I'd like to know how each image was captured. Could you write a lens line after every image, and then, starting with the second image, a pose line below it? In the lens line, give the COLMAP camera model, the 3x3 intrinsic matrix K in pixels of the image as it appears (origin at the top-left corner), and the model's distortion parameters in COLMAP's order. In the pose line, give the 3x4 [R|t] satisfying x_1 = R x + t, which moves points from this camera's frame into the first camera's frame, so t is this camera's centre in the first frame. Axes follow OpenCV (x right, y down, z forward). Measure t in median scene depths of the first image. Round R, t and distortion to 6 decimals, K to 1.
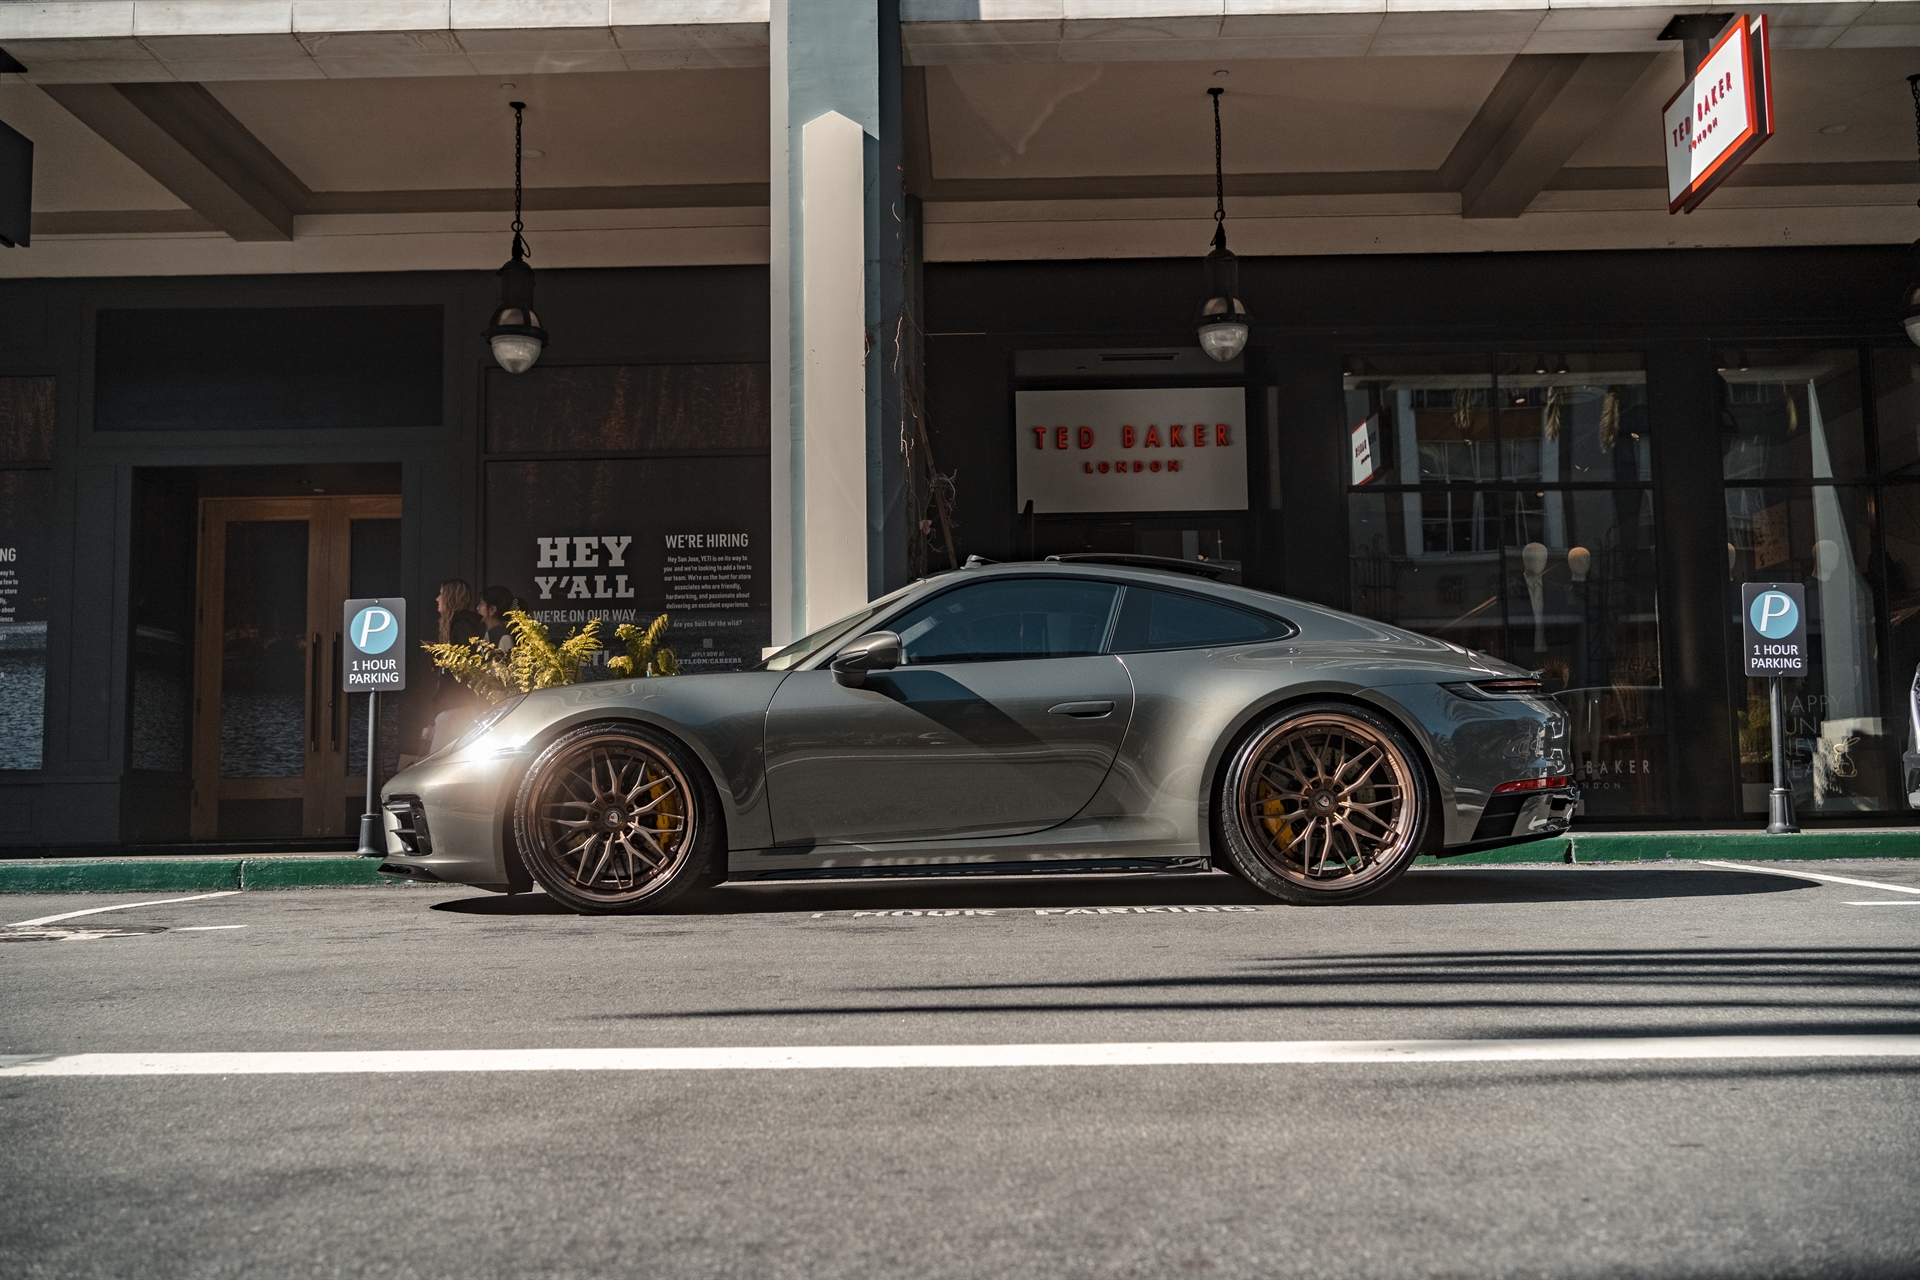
lens RADIAL K [[1956.9, 0, 950.2], [0, 1956.9, 630.2], [0, 0, 1]] dist [-0.002504, 0.019069]
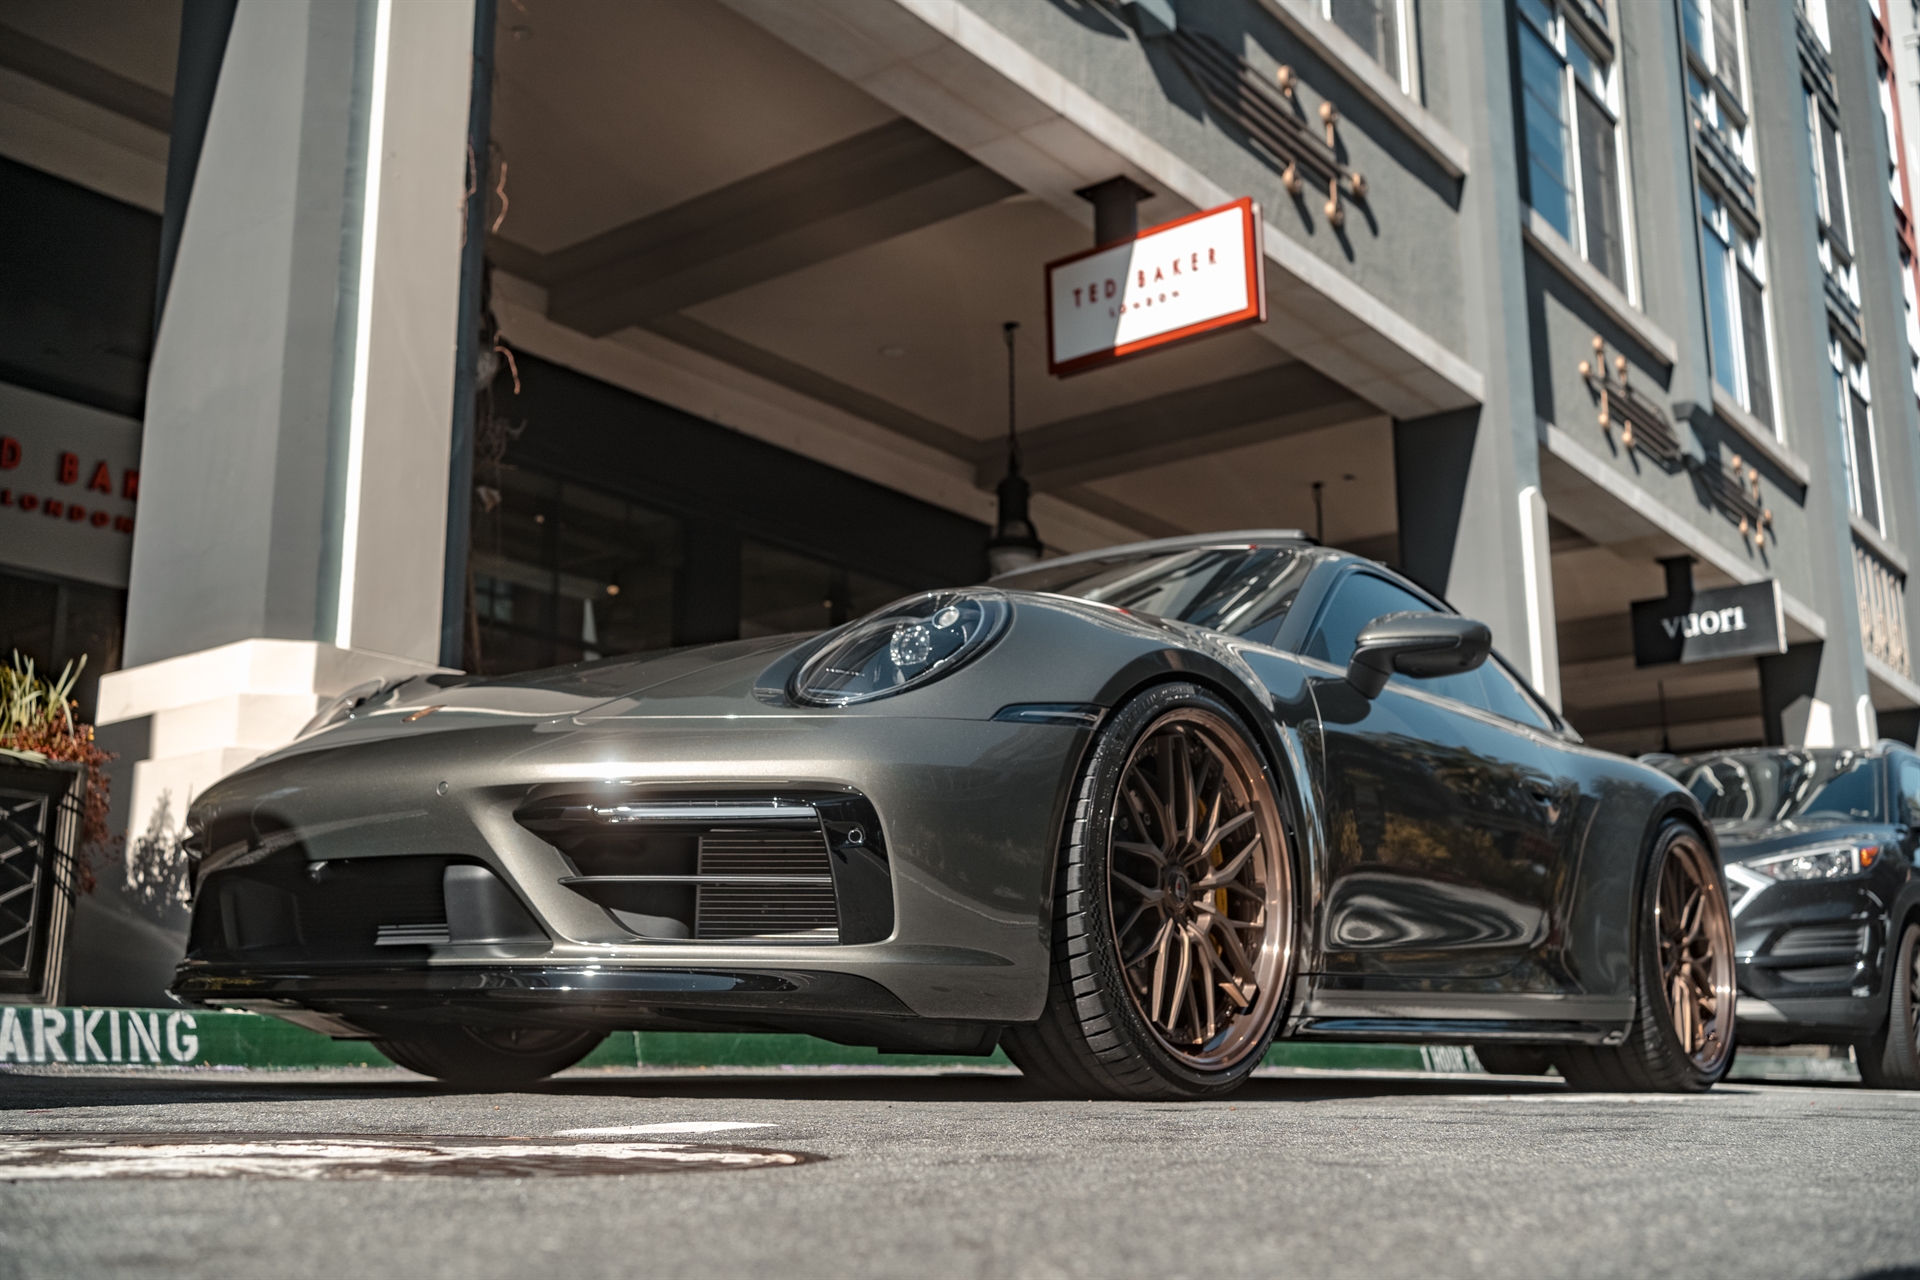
lens RADIAL K [[1957.0, 0, 942.1], [0, 1957.0, 639.7], [0, 0, 1]] dist [0.002931, 0.004217]
pose [[0.598572, 0.191630, 0.777810, -0.305441], [-0.088309, 0.980833, -0.173690, 0.065574], [-0.796186, 0.035278, 0.604022, 0.403305]]
